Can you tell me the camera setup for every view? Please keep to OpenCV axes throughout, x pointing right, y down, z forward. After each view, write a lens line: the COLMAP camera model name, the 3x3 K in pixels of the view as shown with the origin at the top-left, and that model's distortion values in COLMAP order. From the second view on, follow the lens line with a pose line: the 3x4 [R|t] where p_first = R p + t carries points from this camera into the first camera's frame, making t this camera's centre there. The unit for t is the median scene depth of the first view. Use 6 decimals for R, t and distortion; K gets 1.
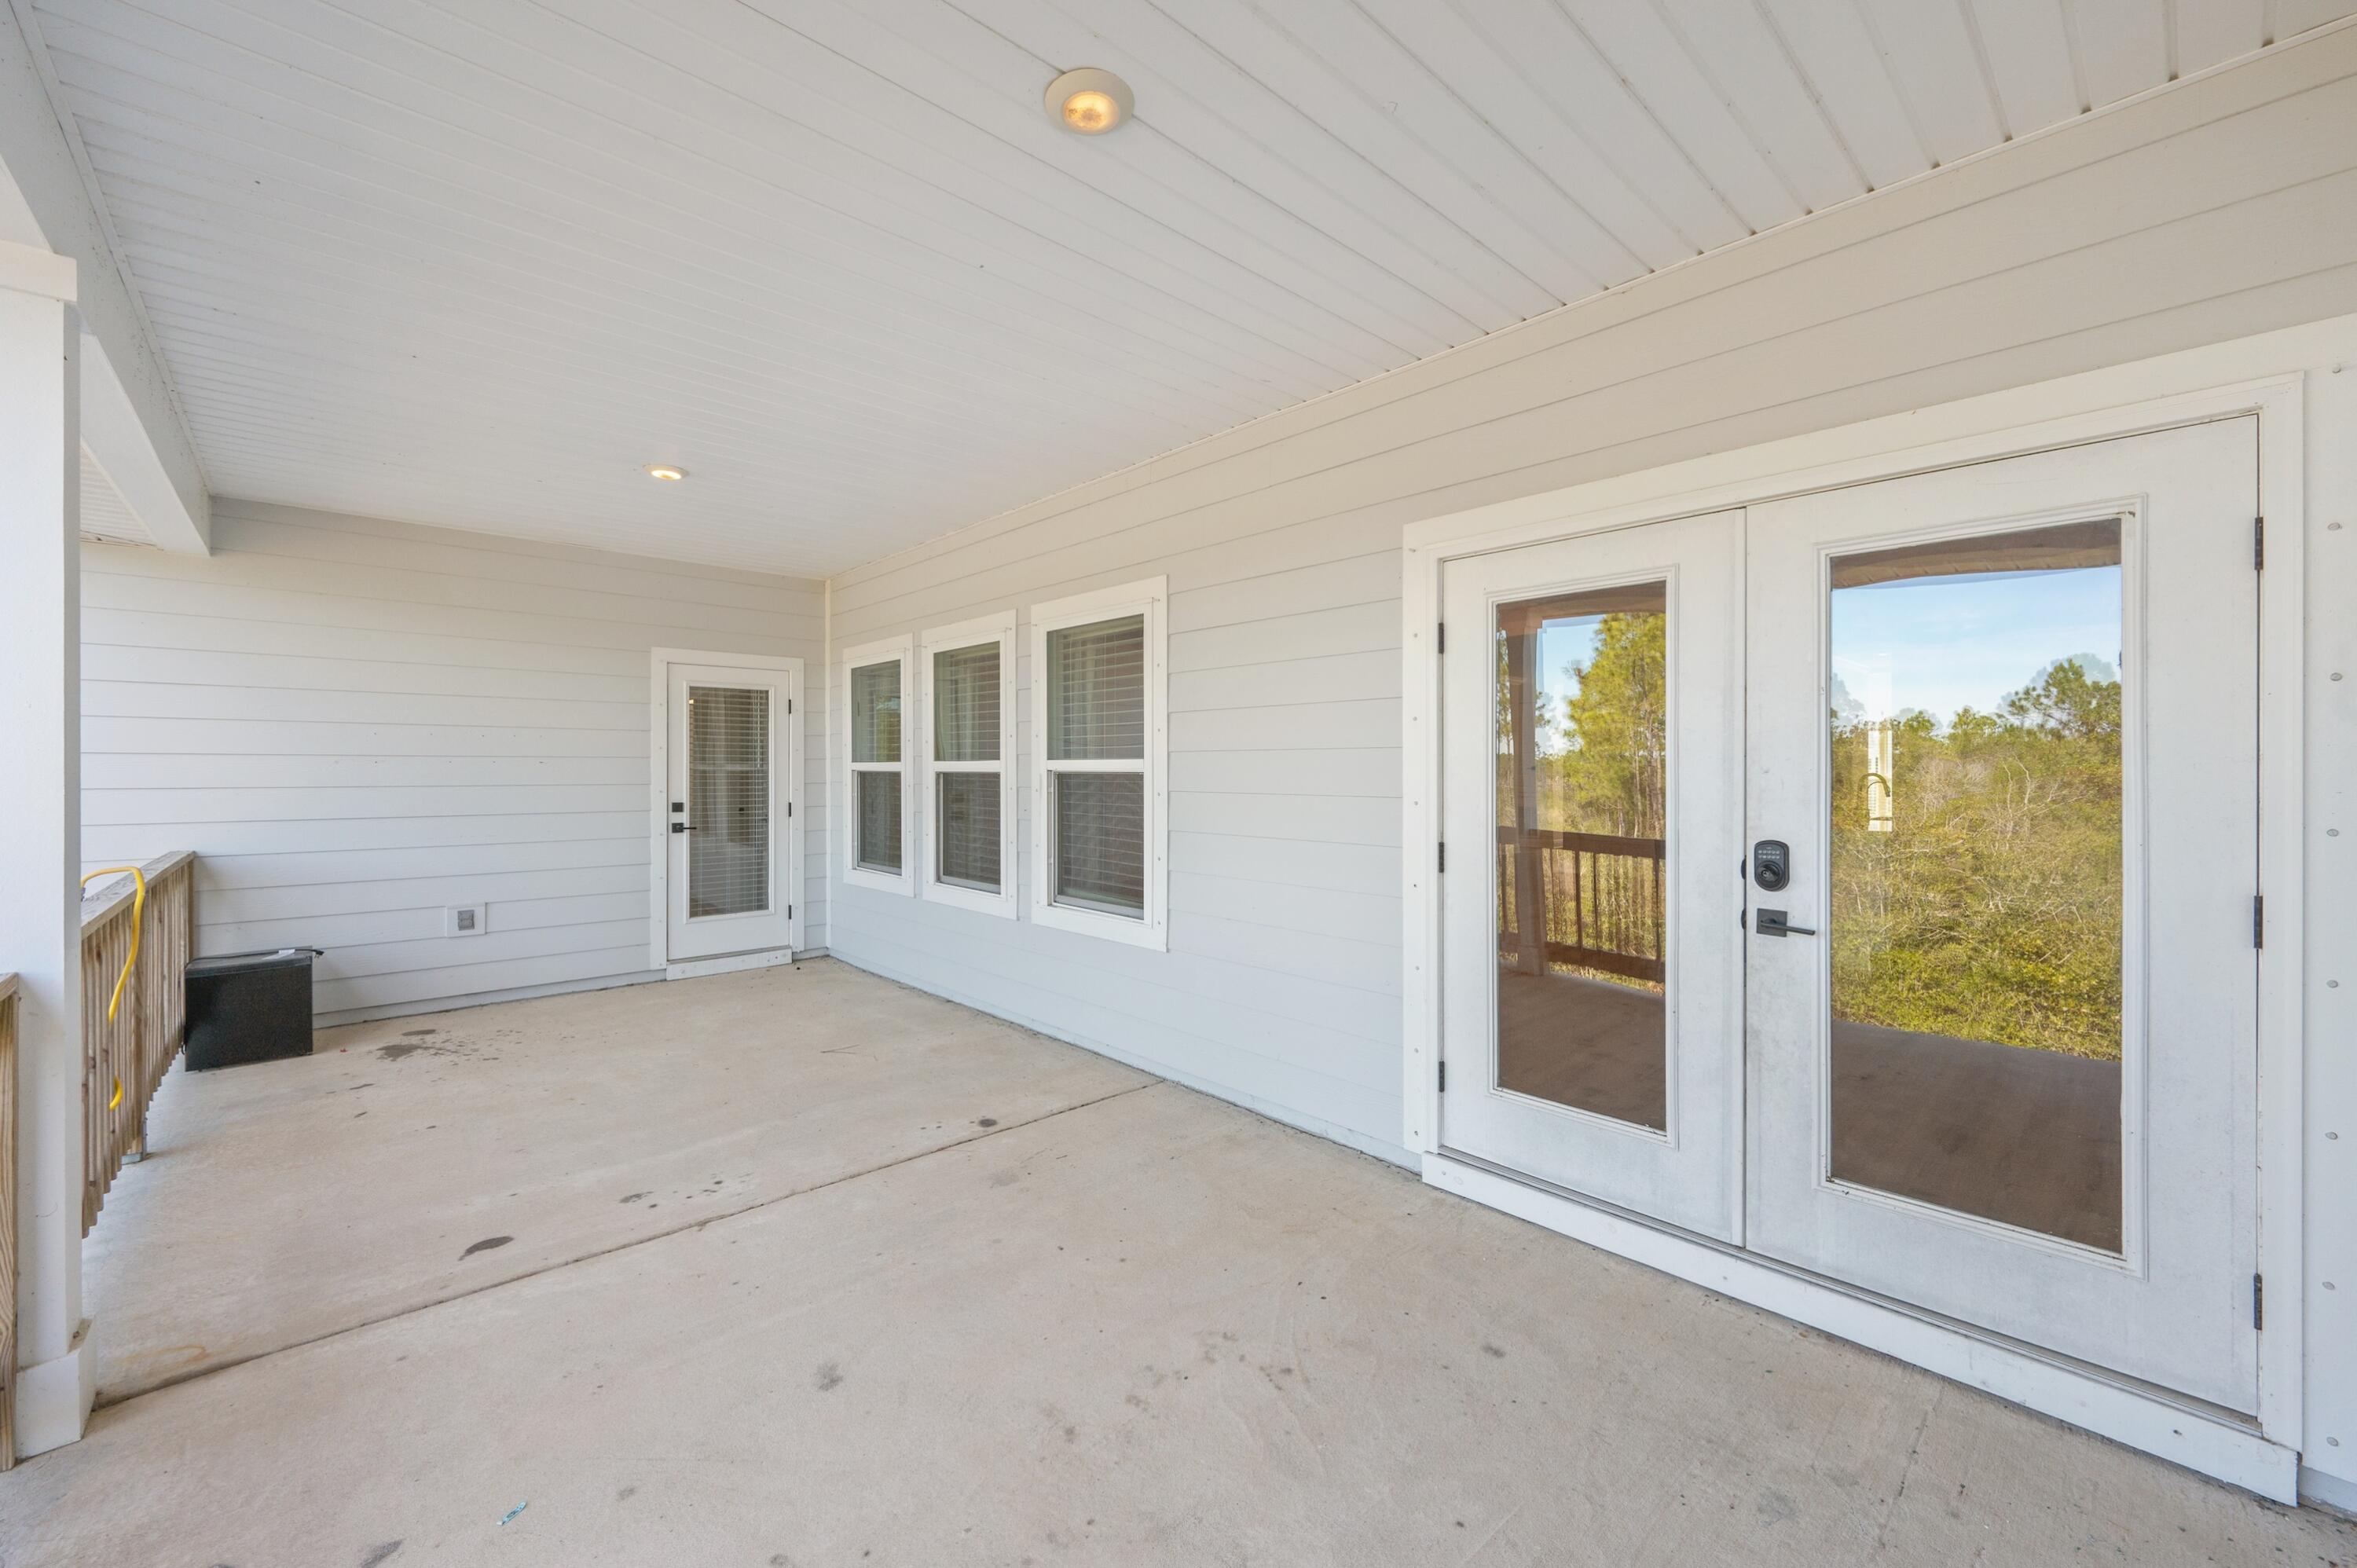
lens RADIAL K [[936.5, 0, 1176.7], [0, 936.5, 771.4], [0, 0, 1]] dist [0.000437, 0.000150]
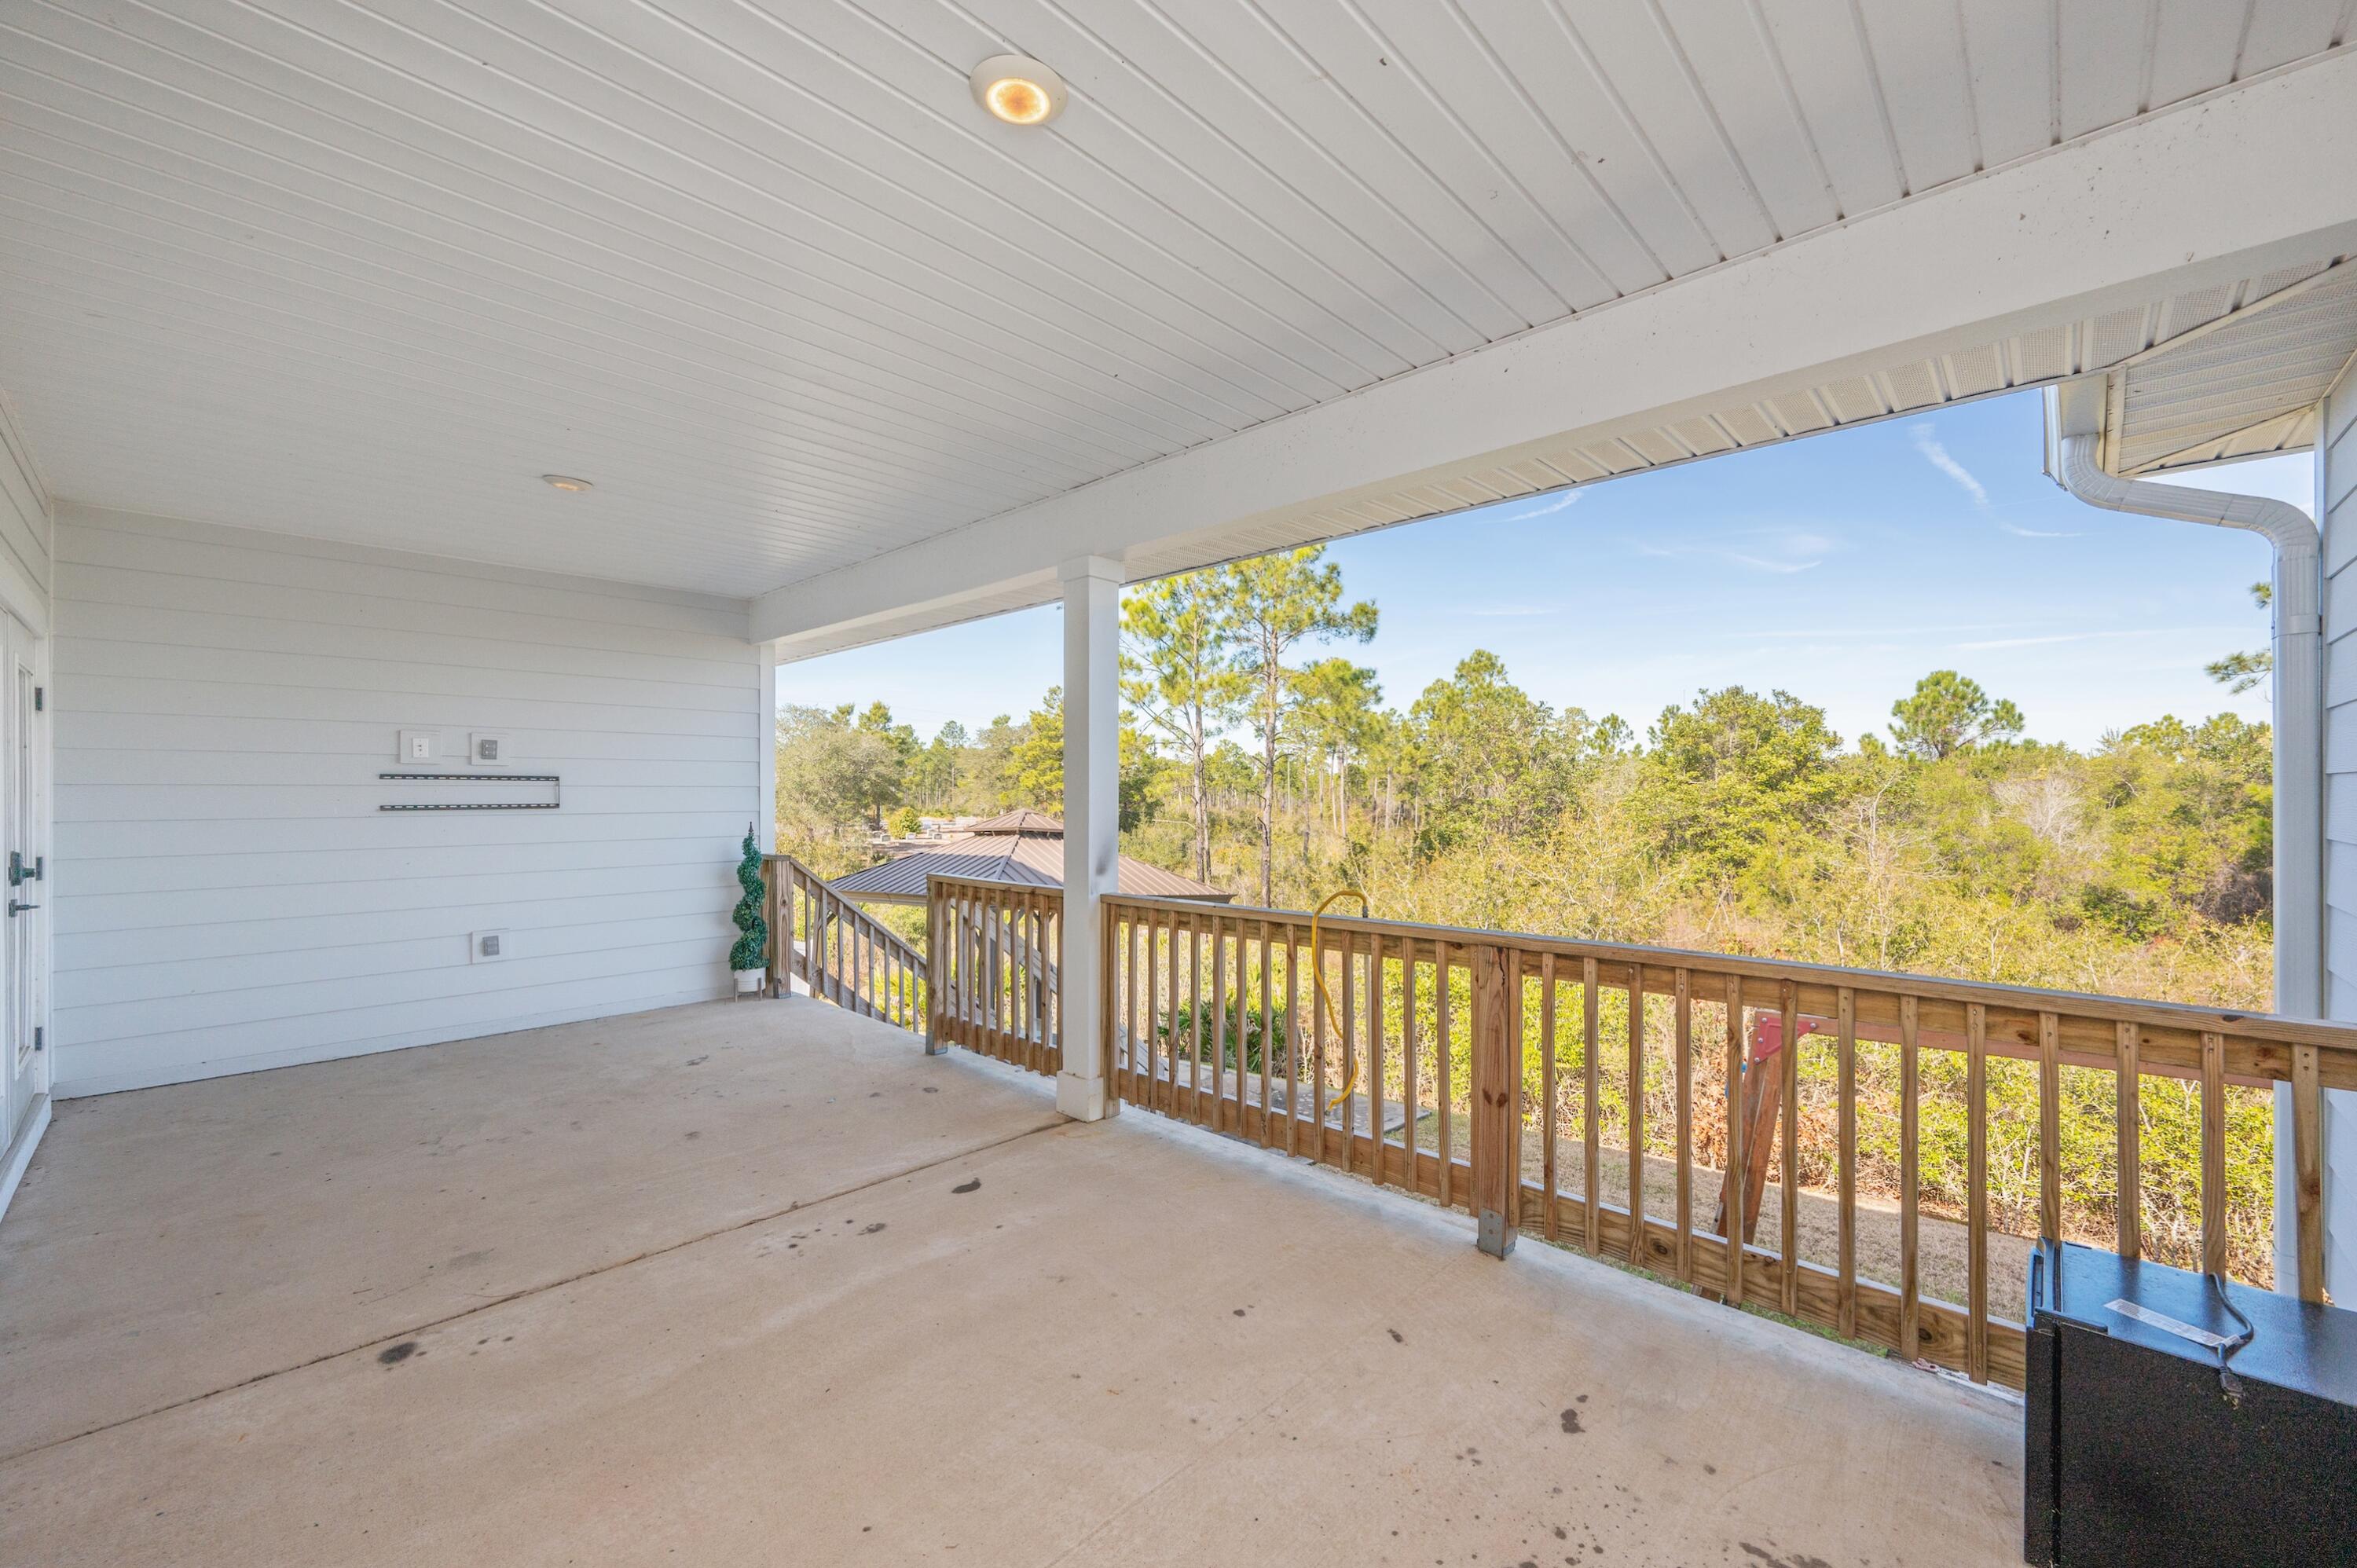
lens RADIAL K [[936.5, 0, 1159.7], [0, 936.5, 789.5], [0, 0, 1]] dist [0.000437, 0.000150]
pose [[-0.998765, 0.003453, -0.049563, -0.844040], [0.003382, 0.999993, 0.001516, -0.012007], [0.049568, 0.001347, -0.998770, 2.031828]]
